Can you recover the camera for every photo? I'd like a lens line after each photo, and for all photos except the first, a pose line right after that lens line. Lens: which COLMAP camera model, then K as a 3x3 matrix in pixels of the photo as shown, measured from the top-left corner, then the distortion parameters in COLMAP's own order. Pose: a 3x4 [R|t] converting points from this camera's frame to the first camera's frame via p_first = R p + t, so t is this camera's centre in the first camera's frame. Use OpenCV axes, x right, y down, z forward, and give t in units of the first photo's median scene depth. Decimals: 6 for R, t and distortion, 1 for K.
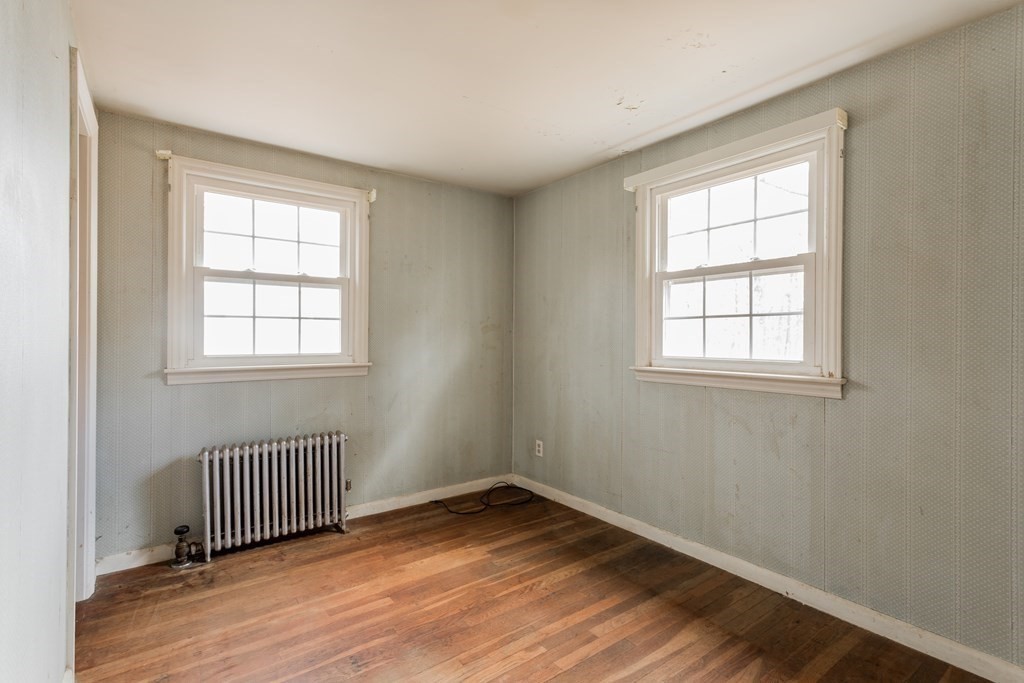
lens RADIAL K [[485.9, 0, 499.8], [0, 485.9, 349.7], [0, 0, 1]] dist [0.008700, 0.001454]
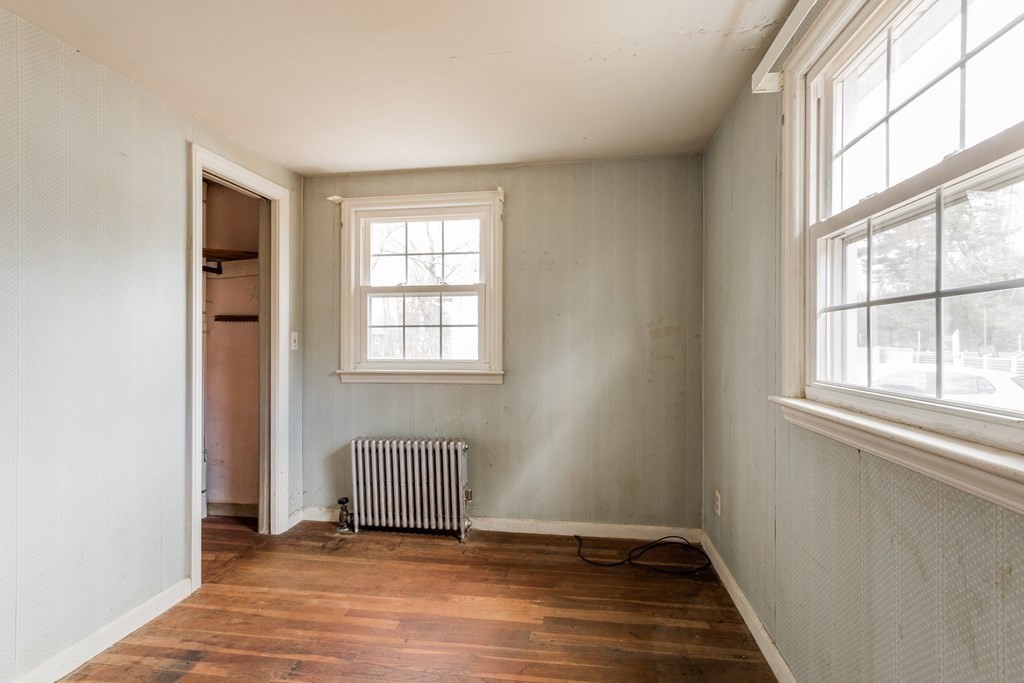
lens RADIAL K [[485.9, 0, 494.3], [0, 485.9, 352.3], [0, 0, 1]] dist [0.008700, 0.001454]
pose [[0.712735, 0.011943, -0.701332, 0.442287], [-0.014715, 0.999890, 0.002072, -0.013317], [0.701279, 0.008843, 0.712832, 0.358551]]
